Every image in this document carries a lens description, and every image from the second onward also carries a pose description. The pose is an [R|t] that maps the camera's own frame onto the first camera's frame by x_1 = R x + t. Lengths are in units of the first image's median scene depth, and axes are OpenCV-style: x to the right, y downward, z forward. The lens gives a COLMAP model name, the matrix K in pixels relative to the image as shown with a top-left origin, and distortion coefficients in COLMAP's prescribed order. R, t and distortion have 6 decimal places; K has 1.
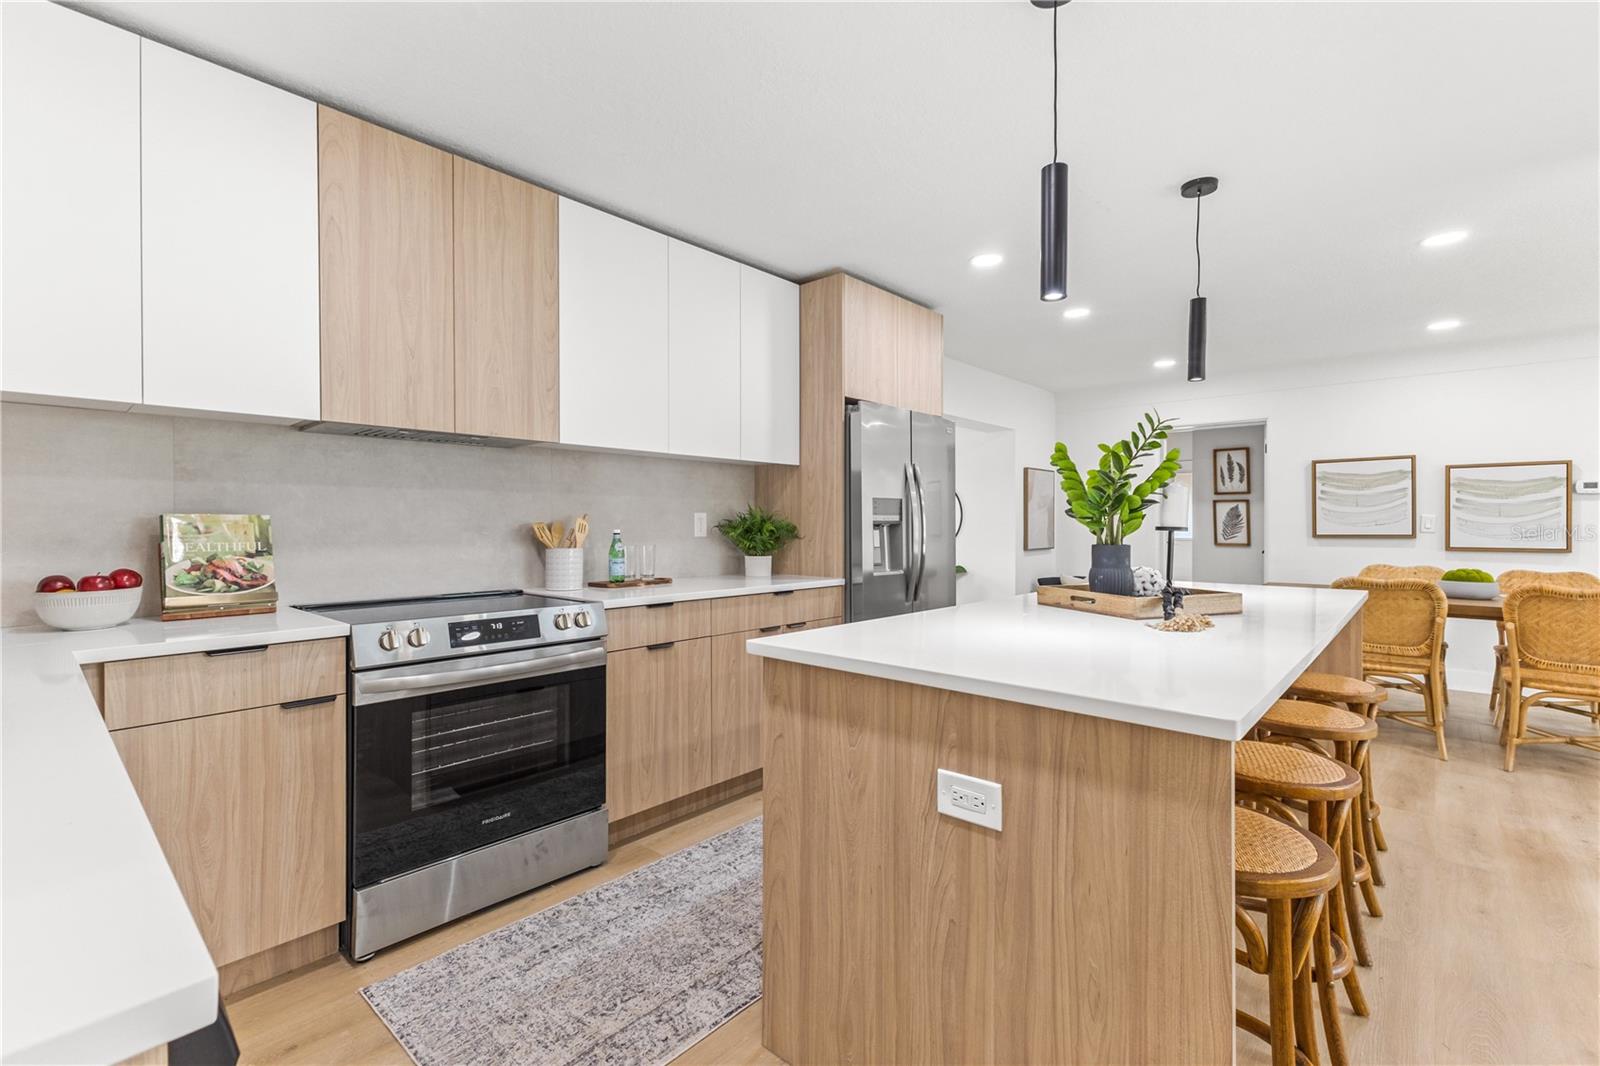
lens RADIAL K [[702.2, 0, 799.8], [0, 702.2, 530.6], [0, 0, 1]] dist [0.014648, -0.004064]
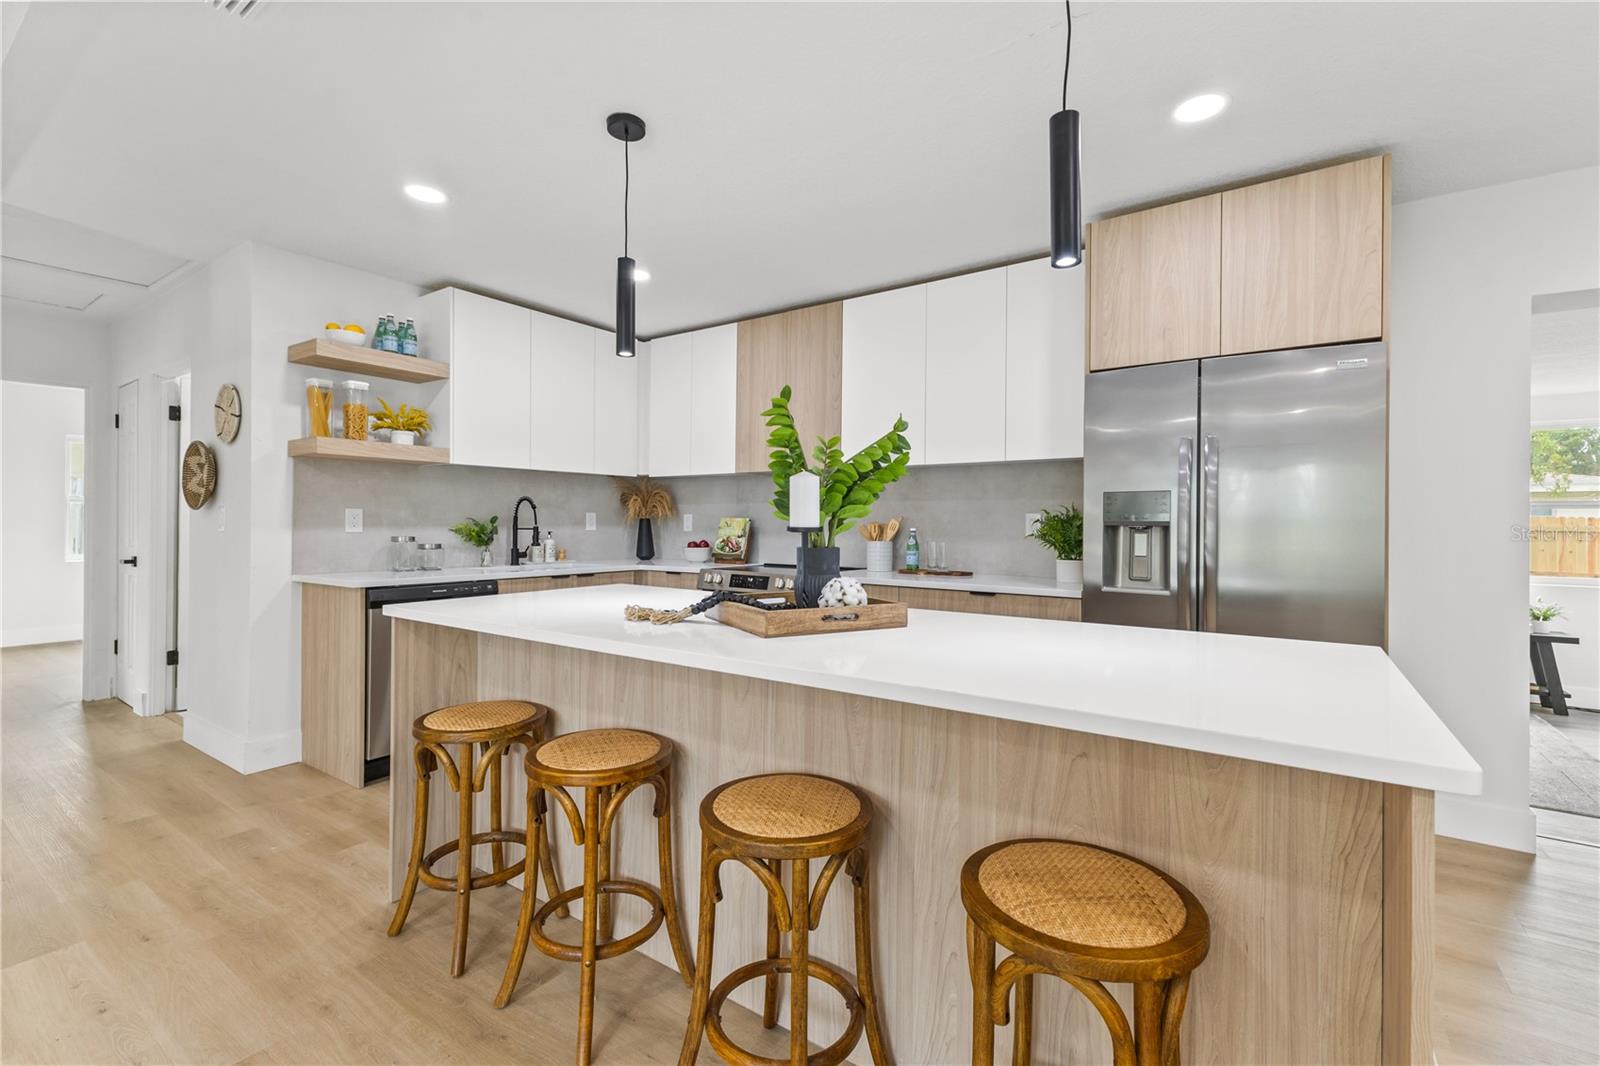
lens RADIAL K [[702.2, 0, 797.9], [0, 702.2, 513.7], [0, 0, 1]] dist [0.014648, -0.004064]
pose [[0.119709, -0.012027, -0.992736, 1.001623], [-0.016736, 0.999760, -0.014131, -0.006488], [0.992668, 0.018306, 0.119479, 0.671788]]
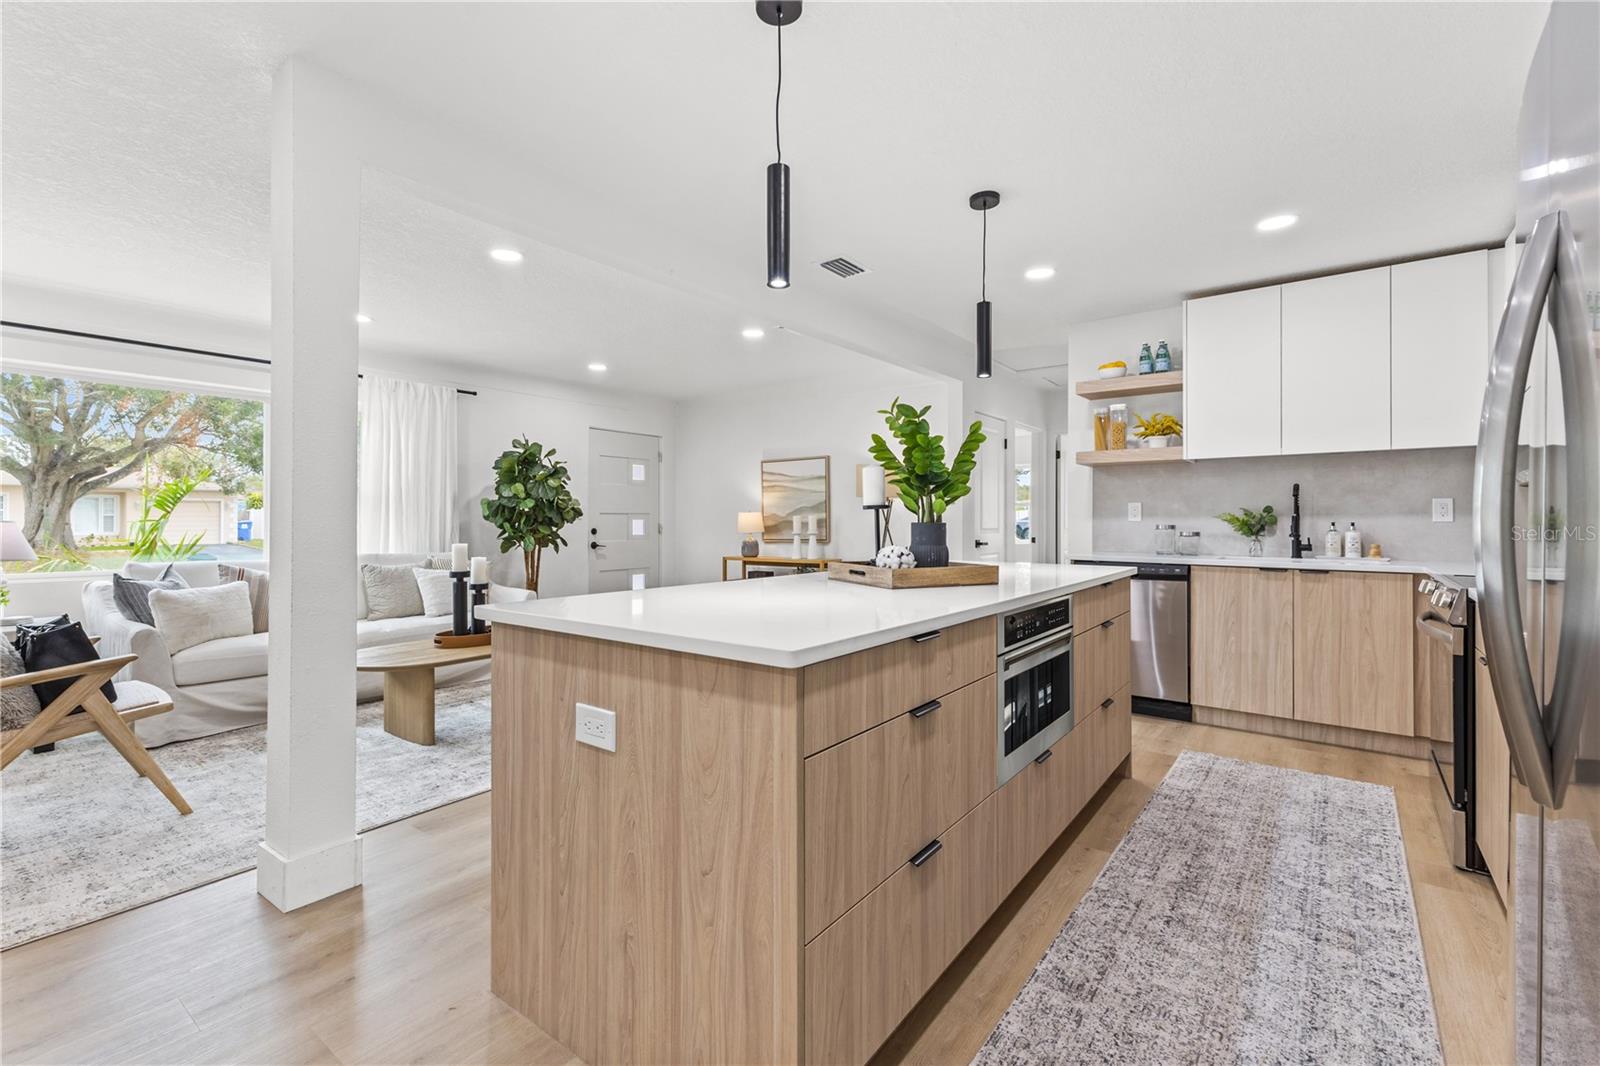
lens RADIAL K [[702.2, 0, 796.3], [0, 702.2, 515.4], [0, 0, 1]] dist [0.014648, -0.004064]
pose [[-0.996180, -0.001527, -0.087310, 0.561017], [-0.001881, 0.999990, 0.003977, 0.003724], [0.087303, 0.004126, -0.996173, 1.549580]]
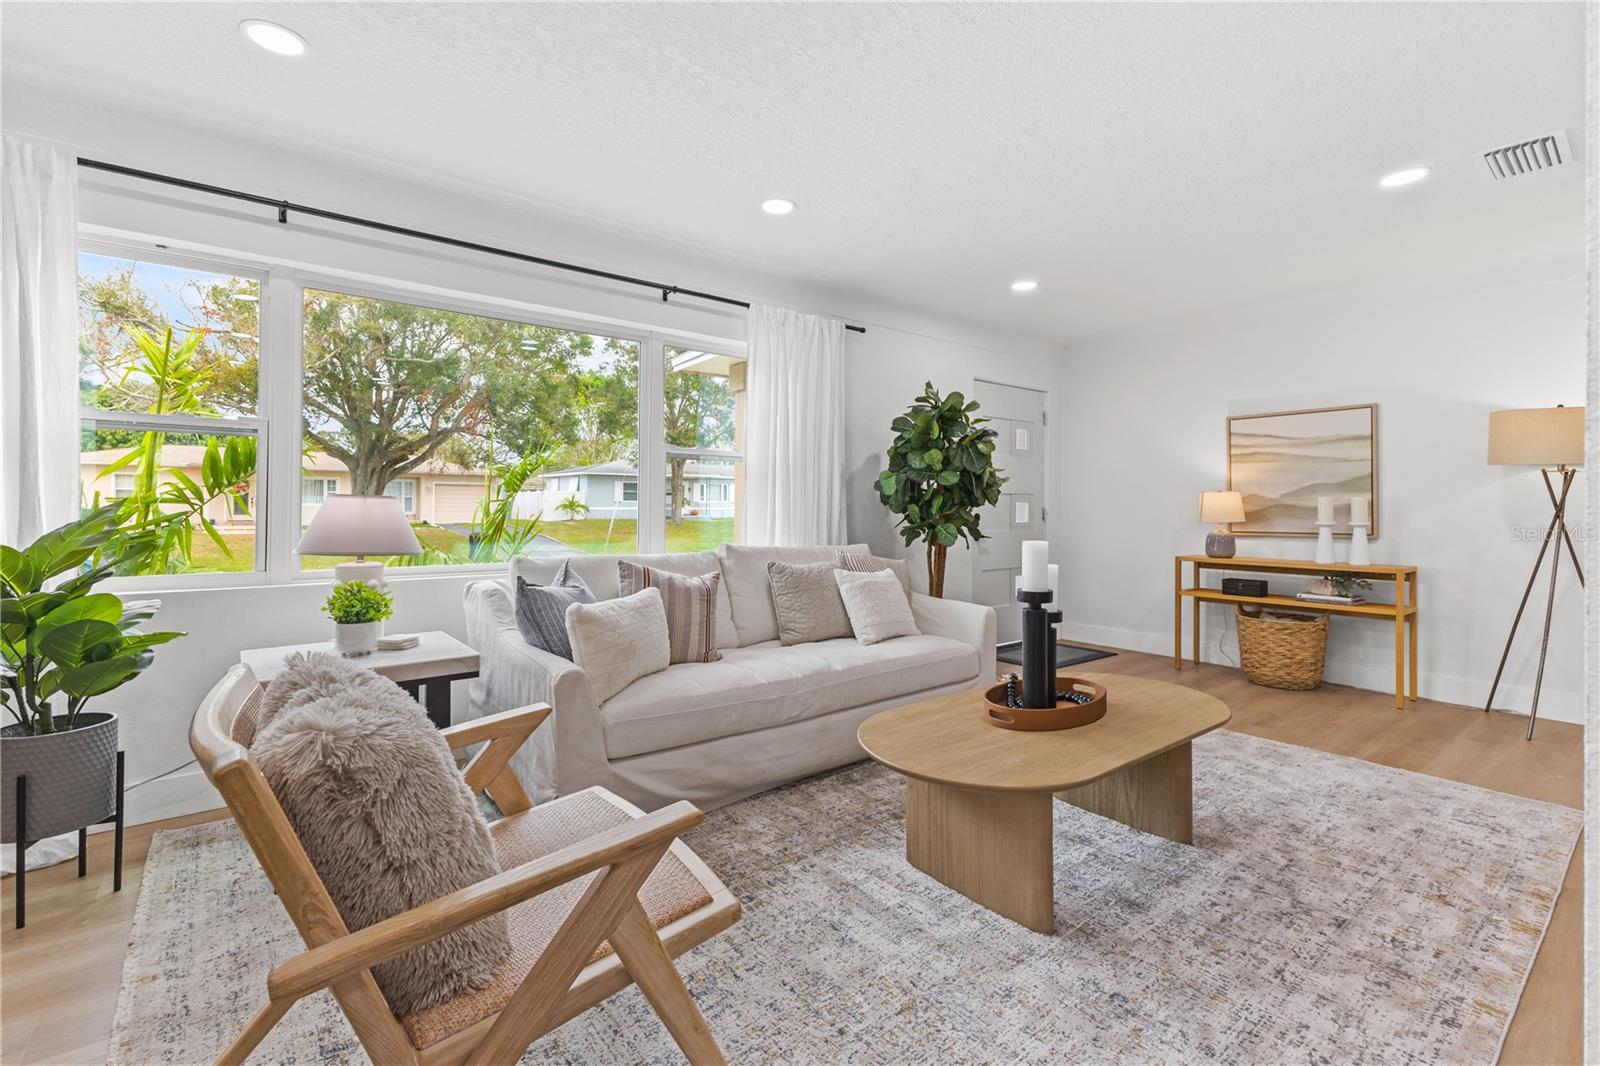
lens RADIAL K [[702.2, 0, 793.5], [0, 702.2, 500.6], [0, 0, 1]] dist [0.014648, -0.004064]
pose [[-0.984850, -0.005874, 0.173309, 1.195796], [-0.004925, 0.999970, 0.005905, 0.018417], [-0.173339, 0.004962, -0.984850, 0.945989]]
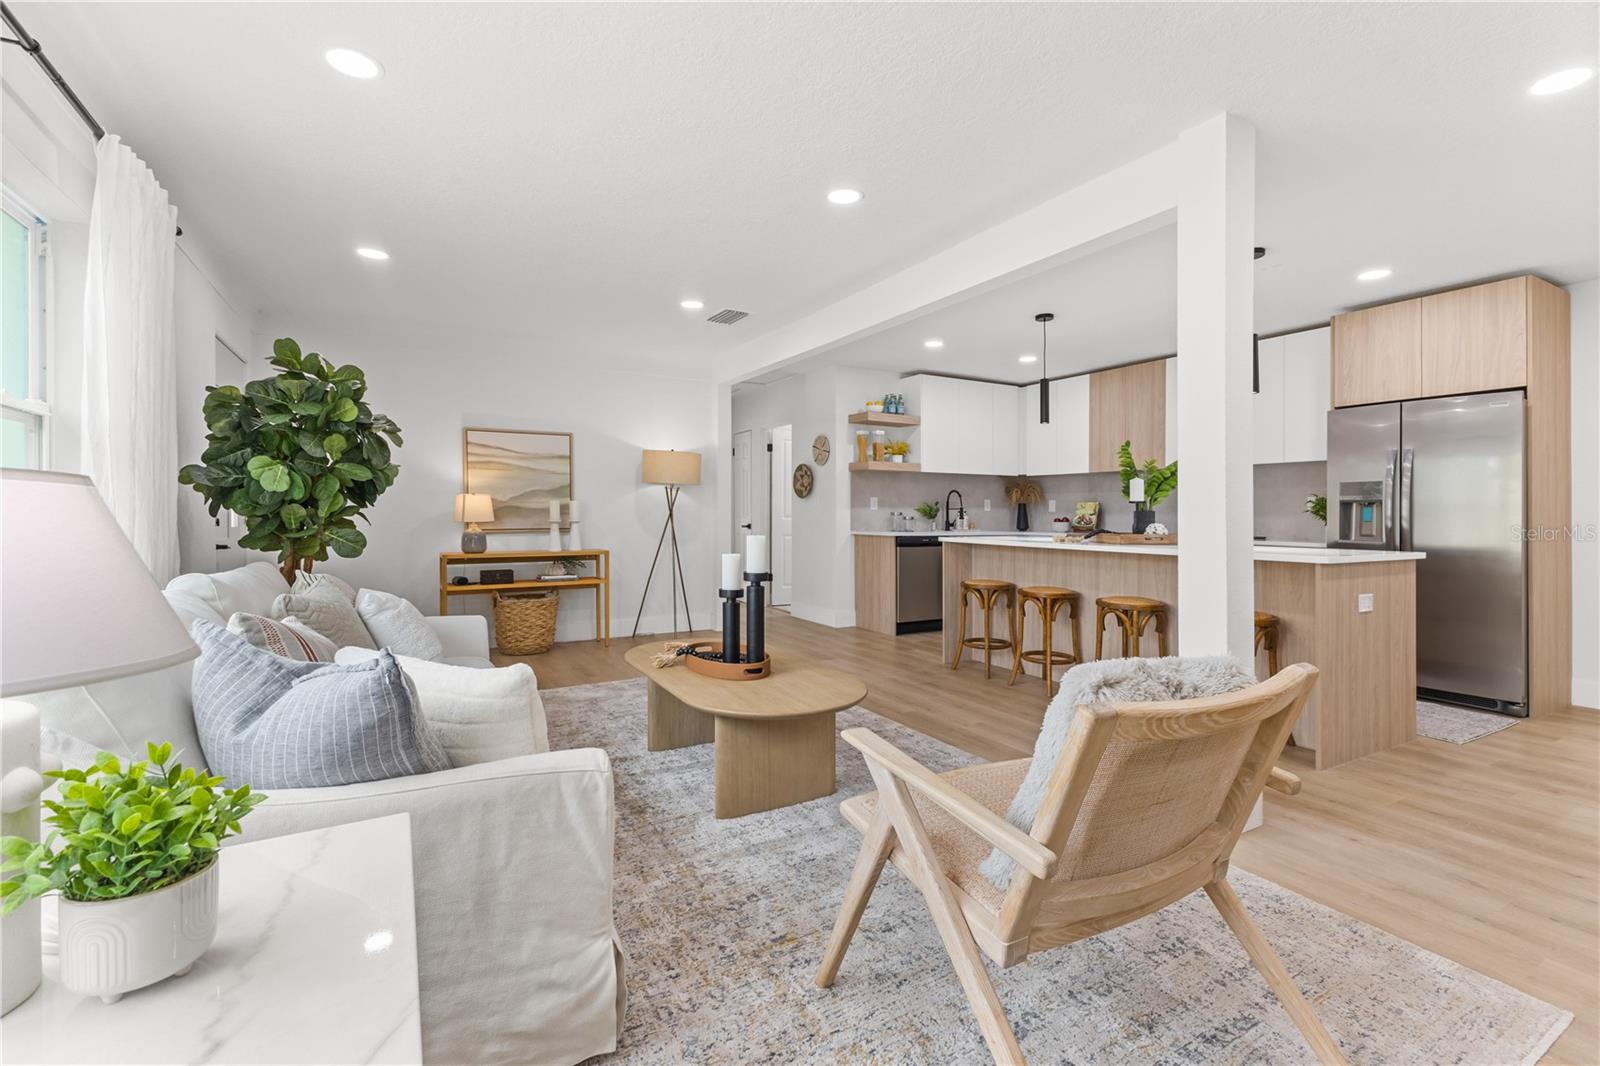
lens RADIAL K [[702.2, 0, 804.6], [0, 702.2, 502.4], [0, 0, 1]] dist [0.014648, -0.004064]
pose [[-0.313324, -0.016679, -0.949500, 1.969491], [-0.018461, 0.999764, -0.011470, 0.028293], [0.949467, 0.013935, -0.313558, 0.557479]]
